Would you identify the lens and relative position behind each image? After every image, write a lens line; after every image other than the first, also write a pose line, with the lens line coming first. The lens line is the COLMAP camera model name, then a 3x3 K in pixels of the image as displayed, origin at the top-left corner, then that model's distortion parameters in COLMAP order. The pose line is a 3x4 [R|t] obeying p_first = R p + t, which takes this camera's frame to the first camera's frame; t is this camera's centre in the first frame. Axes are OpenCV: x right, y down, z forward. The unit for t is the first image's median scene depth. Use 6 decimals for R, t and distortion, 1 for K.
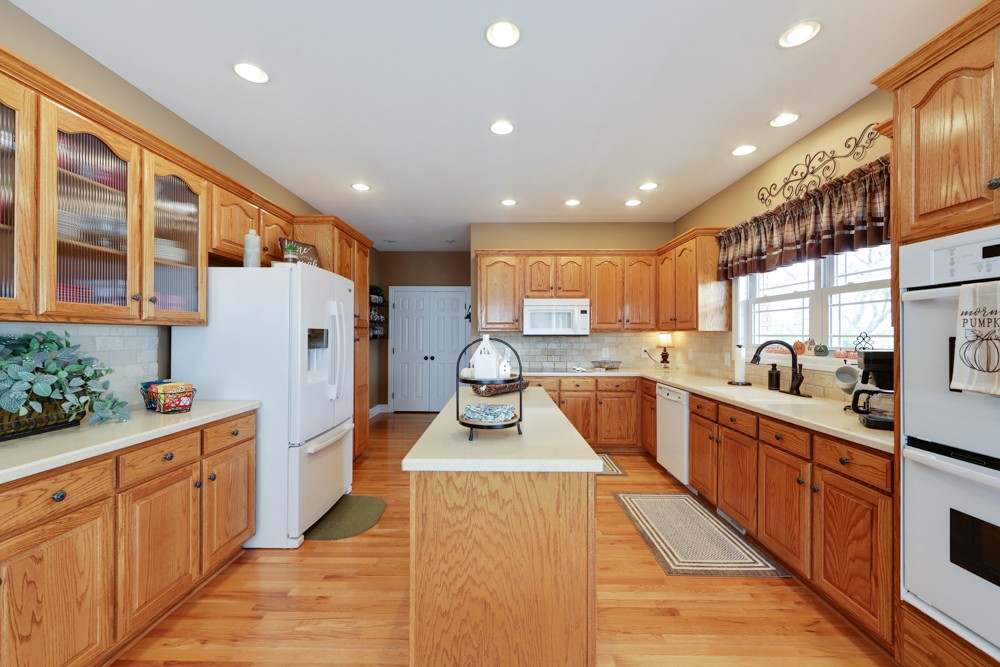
lens RADIAL K [[392.1, 0, 496.9], [0, 392.1, 333.1], [0, 0, 1]] dist [0.003405, 0.000198]
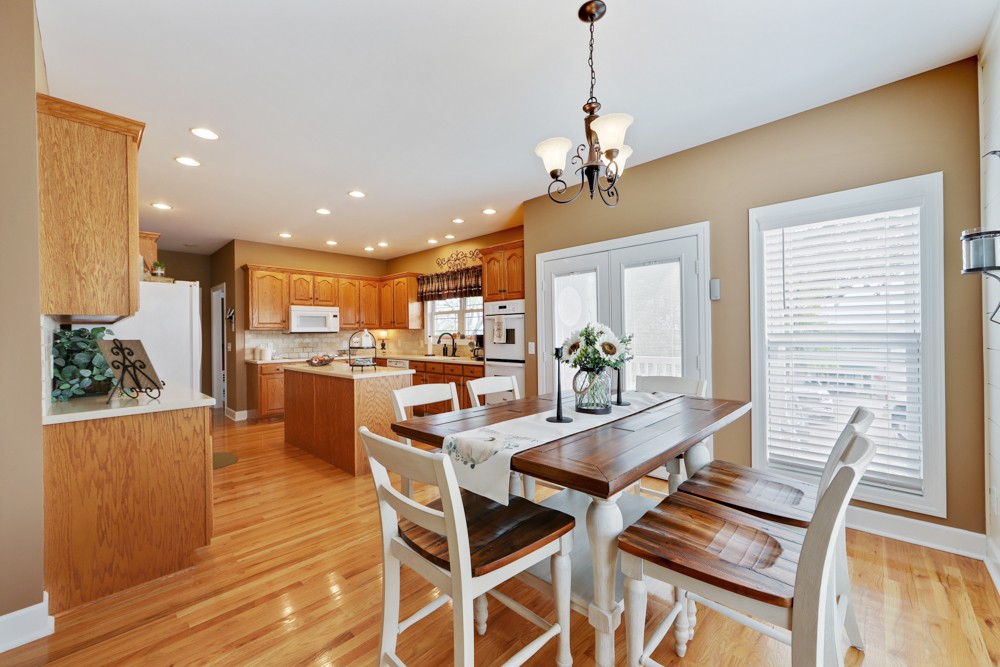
lens RADIAL K [[392.1, 0, 497.6], [0, 392.1, 334.1], [0, 0, 1]] dist [0.003405, 0.000198]
pose [[0.685964, -0.010525, 0.727559, -0.639898], [0.008974, 0.999942, 0.006004, 0.014253], [-0.727580, 0.002411, 0.686019, -0.661224]]
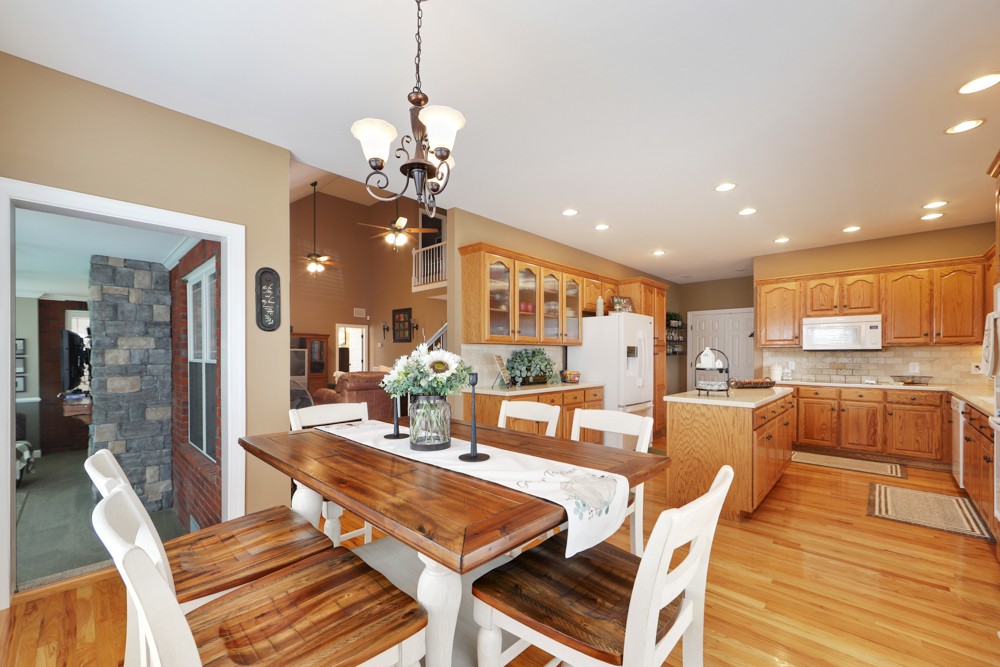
lens RADIAL K [[401.7, 0, 506.6], [0, 401.7, 354.9], [0, 0, 1]] dist [0.000562, 0.000013]
pose [[0.743752, 0.000022, -0.668455, 0.313898], [0.004301, 0.999979, 0.004818, 0.015460], [0.668441, -0.006459, 0.743737, -0.681232]]
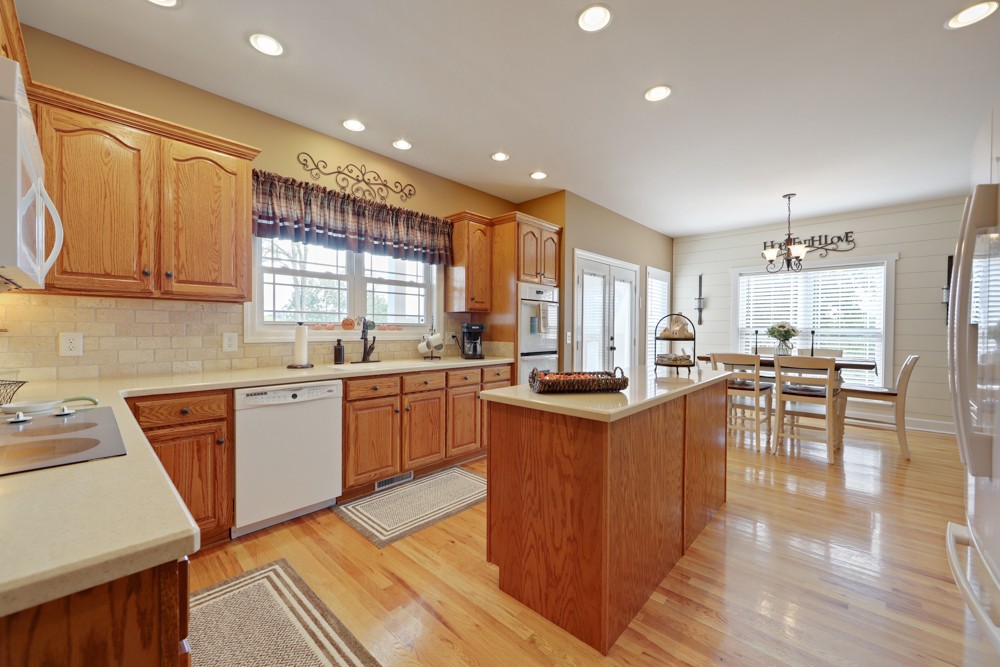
lens RADIAL K [[392.1, 0, 496.0], [0, 392.1, 329.8], [0, 0, 1]] dist [0.003405, 0.000198]
pose [[-0.734425, -0.014194, 0.678541, -0.313011], [-0.013603, 0.999888, 0.006192, 0.040201], [-0.678554, -0.004683, -0.734536, 1.462982]]
